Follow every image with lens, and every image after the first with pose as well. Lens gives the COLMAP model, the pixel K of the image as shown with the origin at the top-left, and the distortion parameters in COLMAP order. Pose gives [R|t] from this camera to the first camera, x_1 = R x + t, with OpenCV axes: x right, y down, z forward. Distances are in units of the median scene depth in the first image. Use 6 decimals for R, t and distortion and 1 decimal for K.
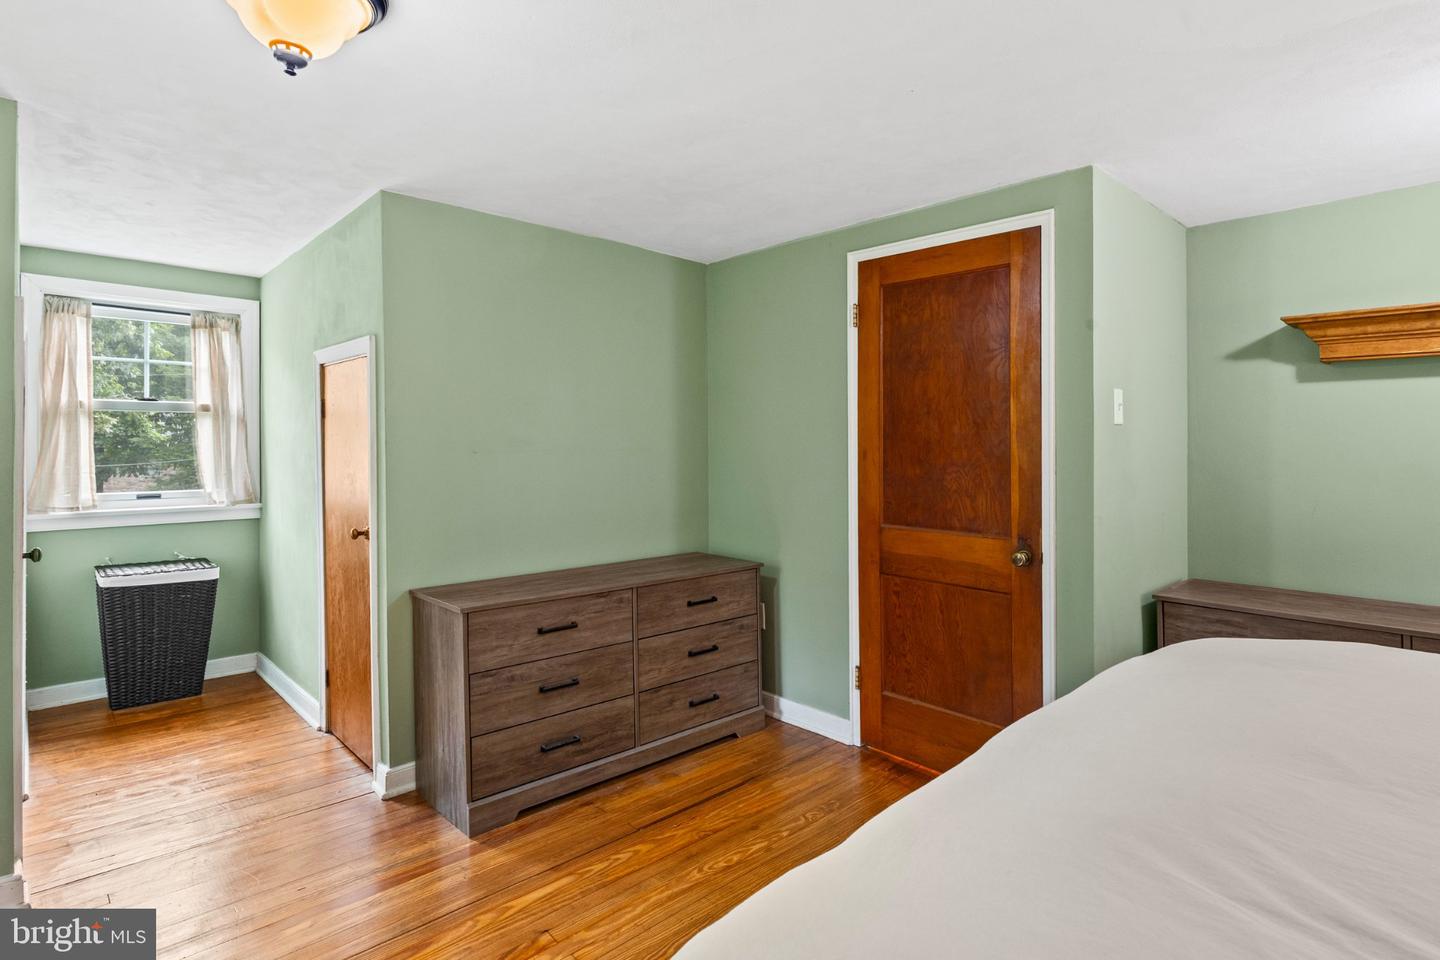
lens RADIAL K [[741.5, 0, 721.7], [0, 741.5, 451.7], [0, 0, 1]] dist [0.000487, -0.000029]
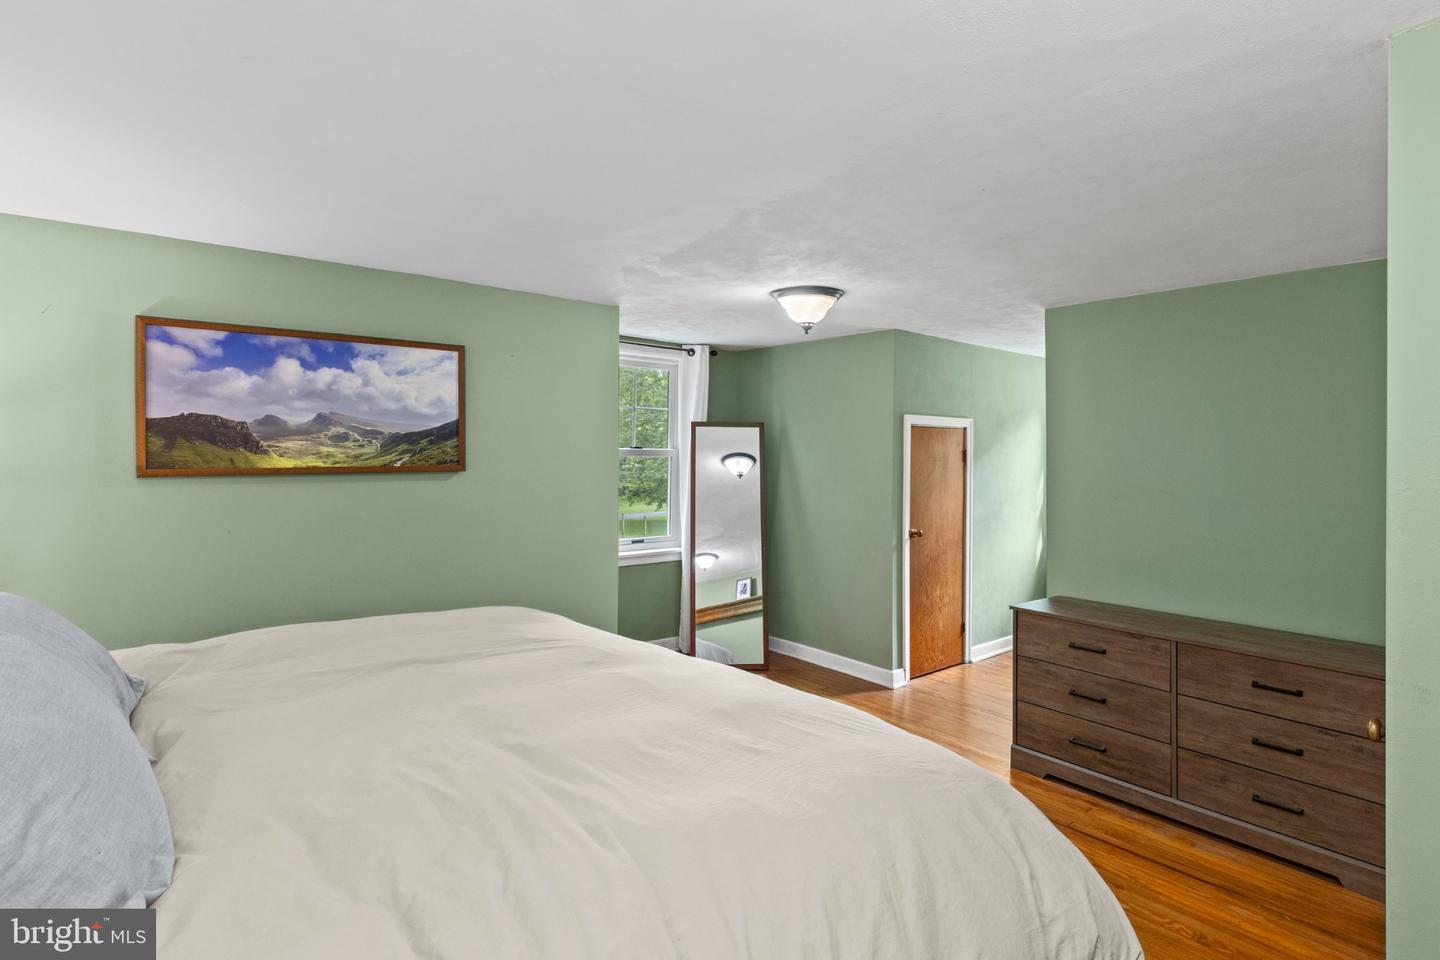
lens RADIAL K [[741.5, 0, 721.7], [0, 741.5, 451.7], [0, 0, 1]] dist [0.000487, -0.000029]
pose [[-0.071465, 0.006152, -0.997424, 0.956261], [-0.006700, 0.999955, 0.006647, -0.080938], [0.997421, 0.007158, -0.071421, 0.457817]]
